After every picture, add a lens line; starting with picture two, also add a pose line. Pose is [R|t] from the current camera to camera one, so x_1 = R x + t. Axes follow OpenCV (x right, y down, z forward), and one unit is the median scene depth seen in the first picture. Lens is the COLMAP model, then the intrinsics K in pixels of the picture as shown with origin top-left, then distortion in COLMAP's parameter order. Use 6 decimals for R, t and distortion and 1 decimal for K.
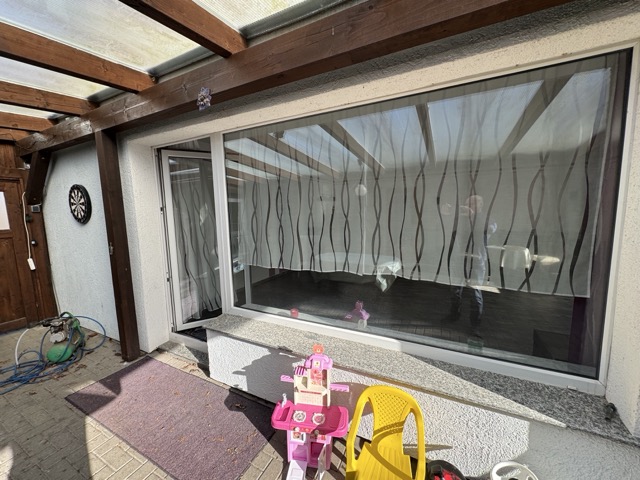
lens RADIAL K [[255.2, 0, 320.0], [0, 255.2, 240.0], [0, 0, 1]] dist [0.000281, 0.000345]
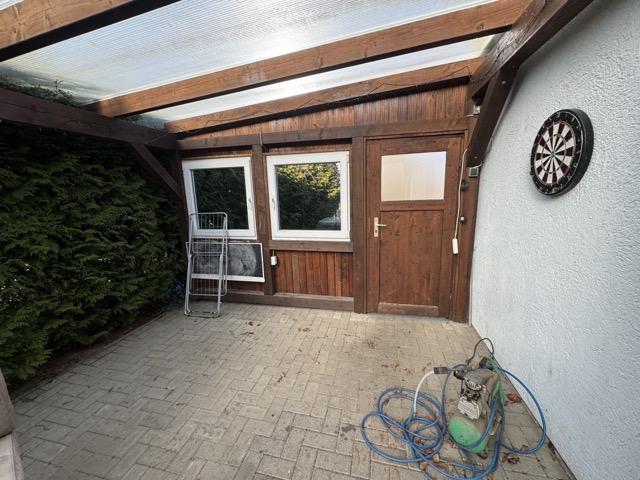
lens RADIAL K [[255.2, 0, 320.0], [0, 255.2, 240.0], [0, 0, 1]] dist [0.000281, 0.000345]
pose [[0.240073, 0.203472, -0.949191, -0.525410], [-0.086304, 0.978389, 0.187903, -0.034420], [0.966911, 0.036808, 0.252445, 0.431562]]
